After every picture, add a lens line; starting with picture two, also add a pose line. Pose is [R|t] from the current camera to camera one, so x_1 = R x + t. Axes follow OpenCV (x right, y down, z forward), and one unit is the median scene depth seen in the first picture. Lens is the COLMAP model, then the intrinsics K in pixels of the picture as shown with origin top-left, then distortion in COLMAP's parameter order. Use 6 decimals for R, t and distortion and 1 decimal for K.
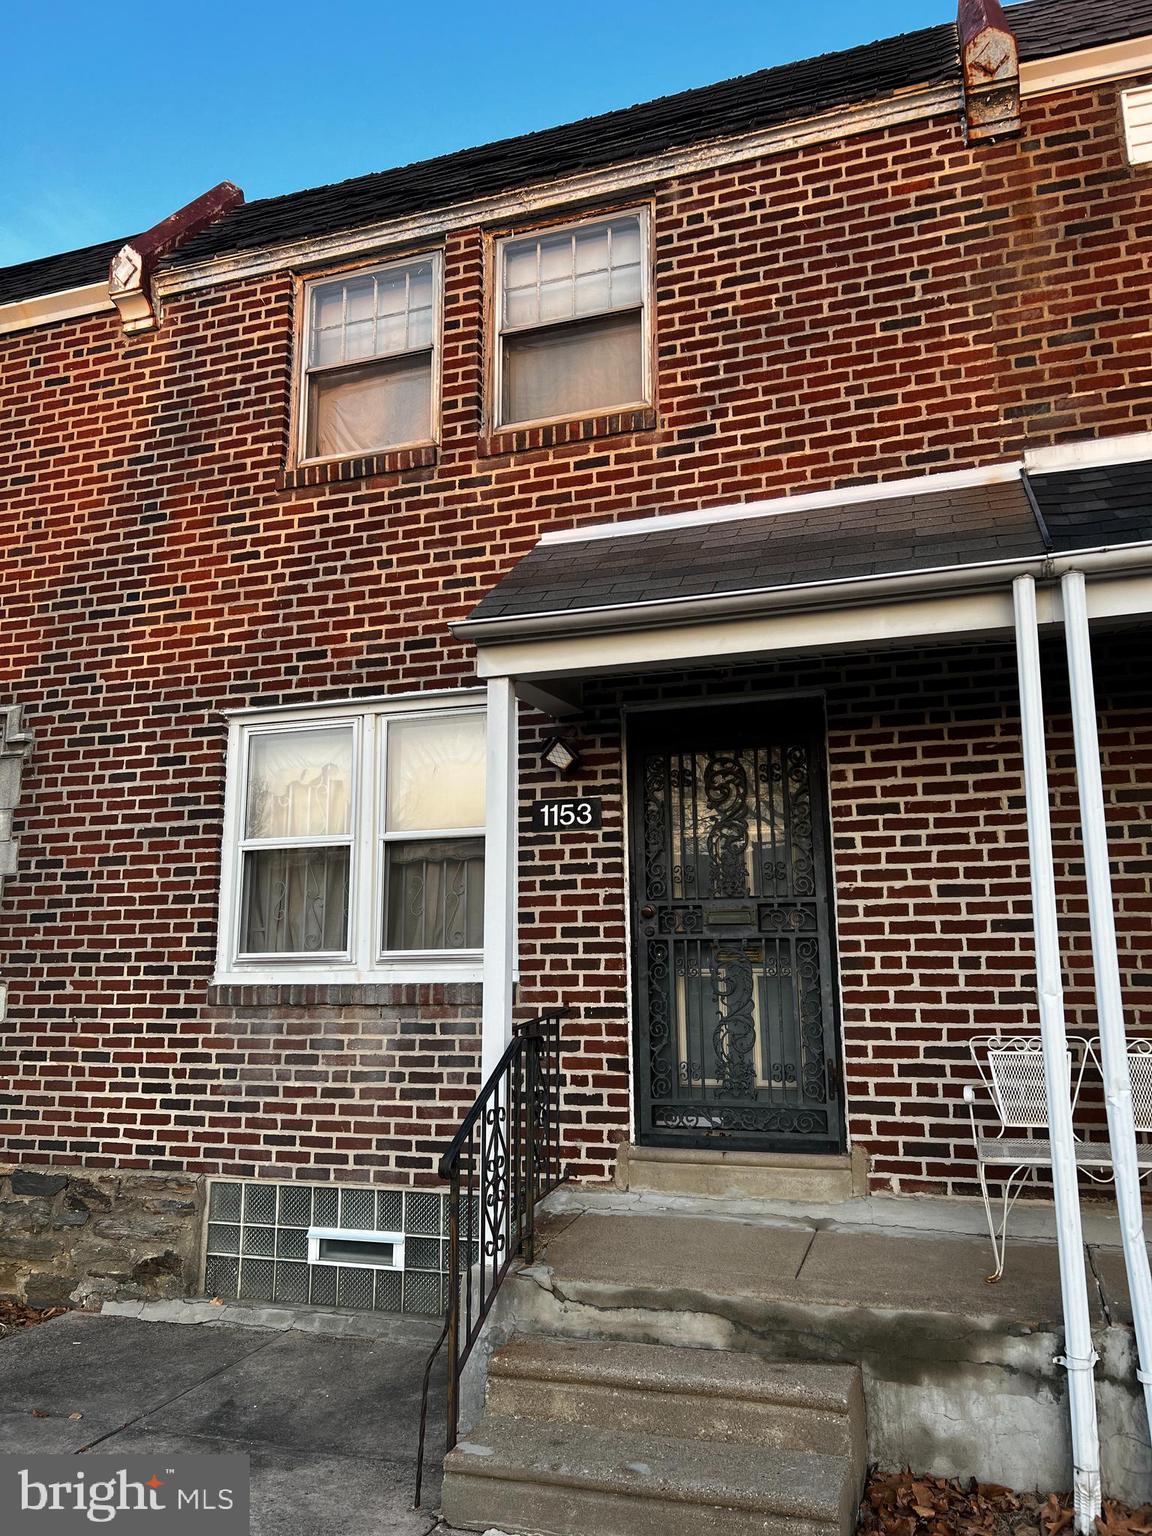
lens RADIAL K [[1125.0, 0, 576.0], [0, 1125.0, 768.0], [0, 0, 1]] dist [0.087547, -0.143477]
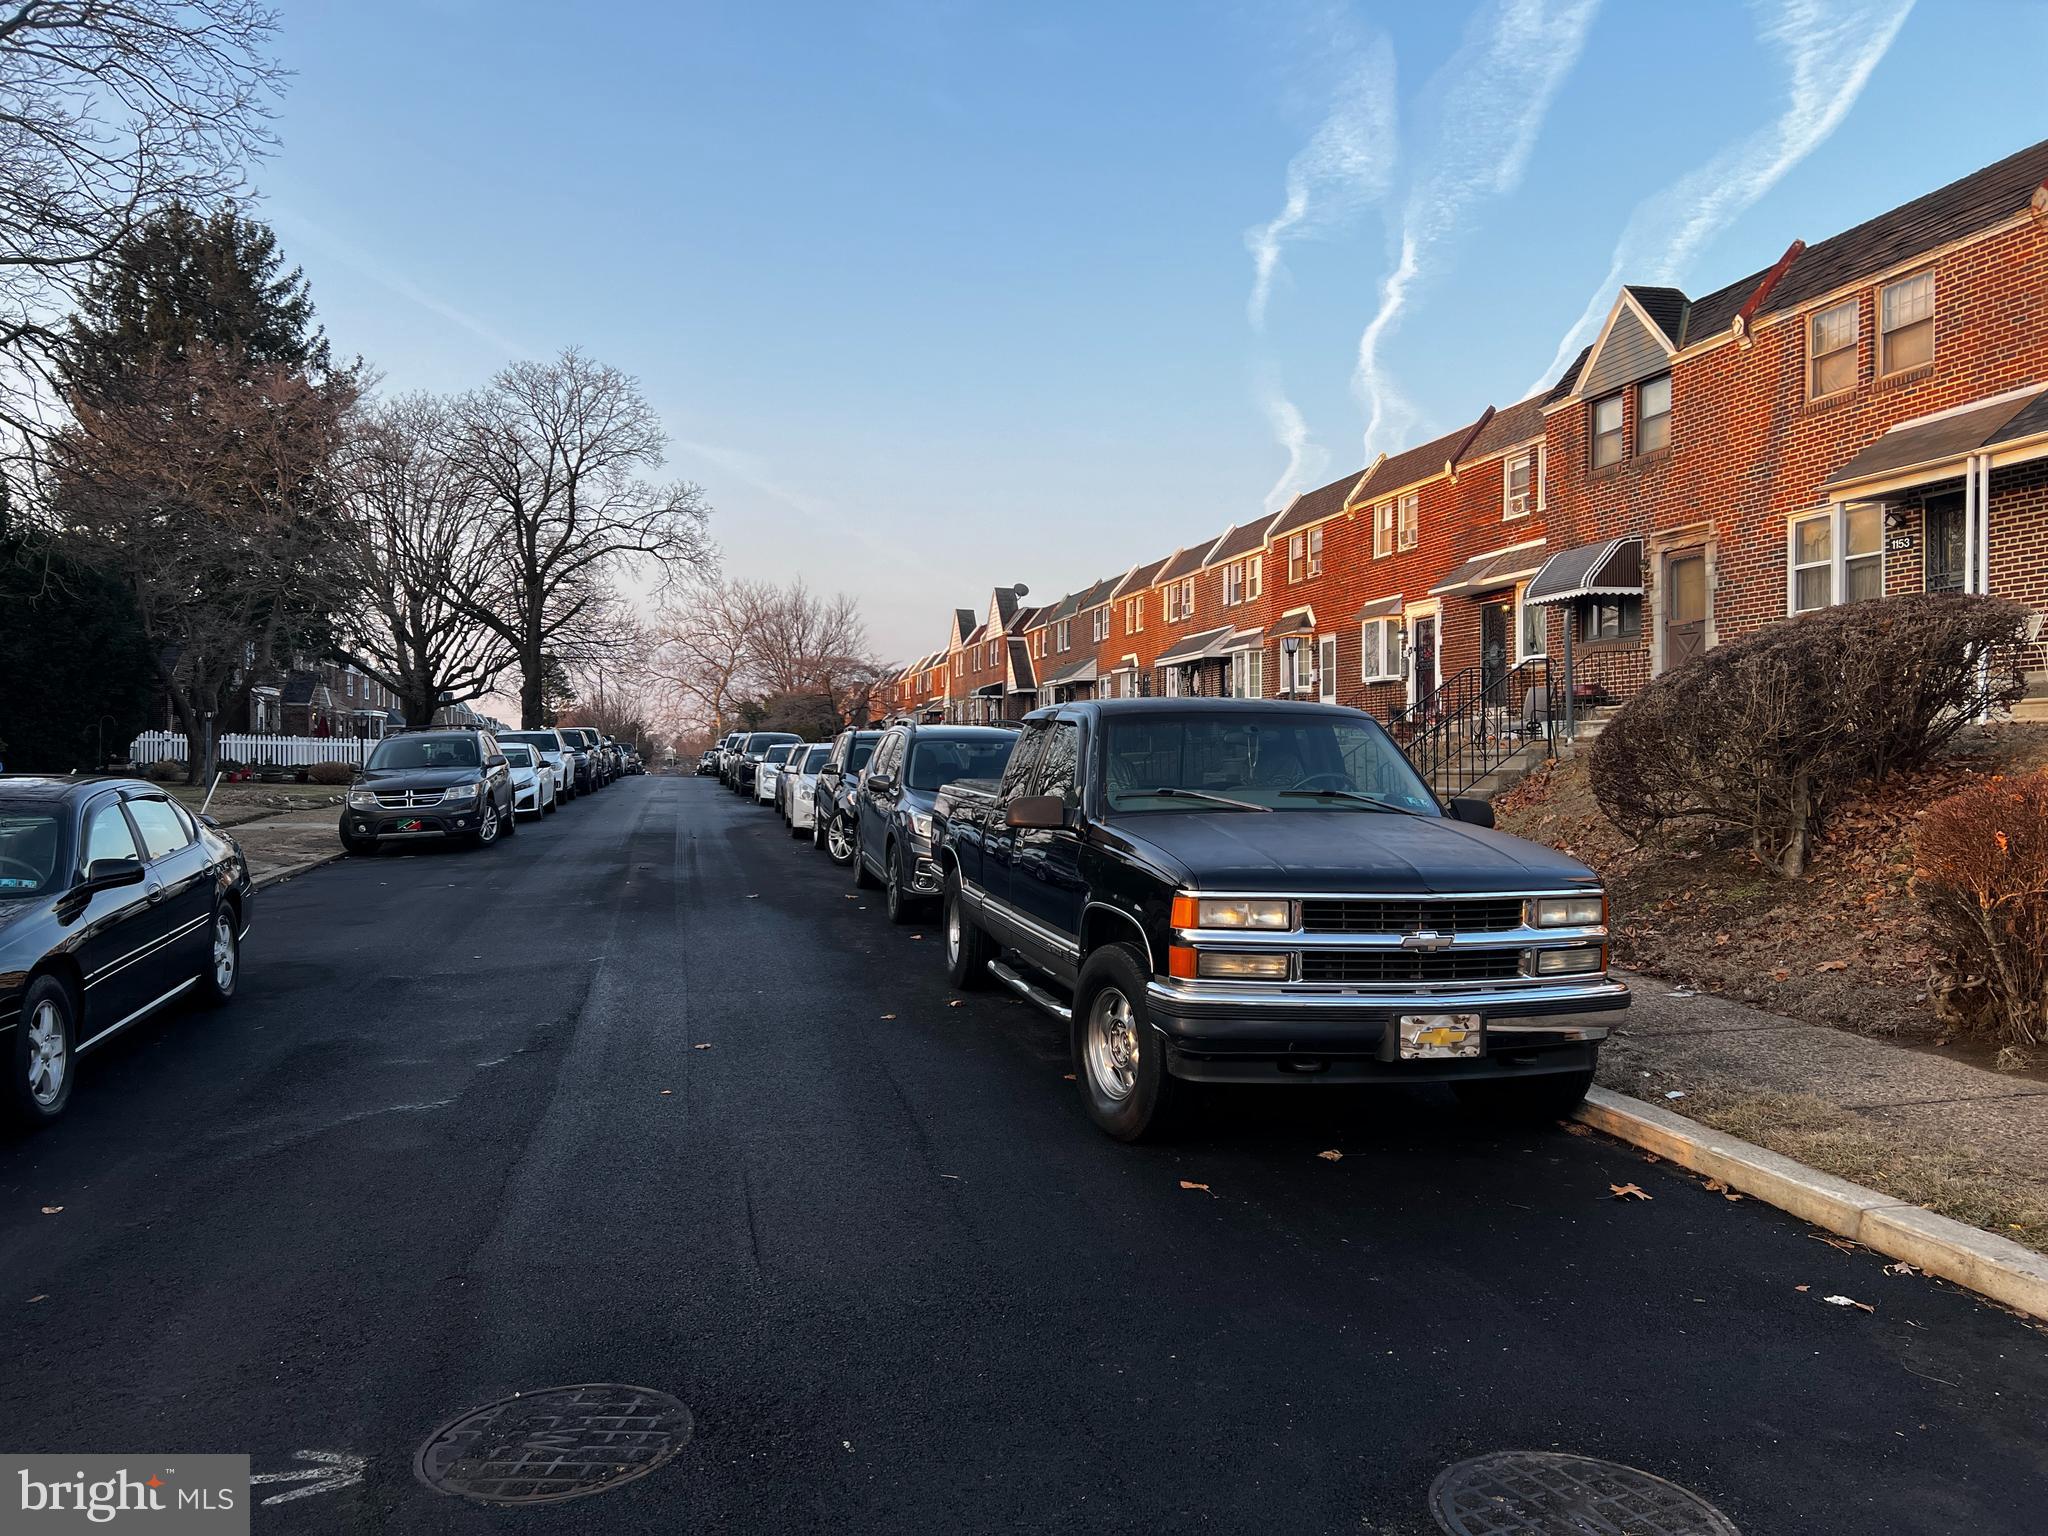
lens RADIAL K [[1566.5, 0, 933.5], [0, 1566.5, 761.2], [0, 0, 1]] dist [-0.009254, -0.006305]
pose [[0.485252, 0.003965, -0.874365, 1.822569], [0.146713, 0.985443, 0.085891, -0.086926], [0.861978, -0.169959, 0.477606, -2.379221]]
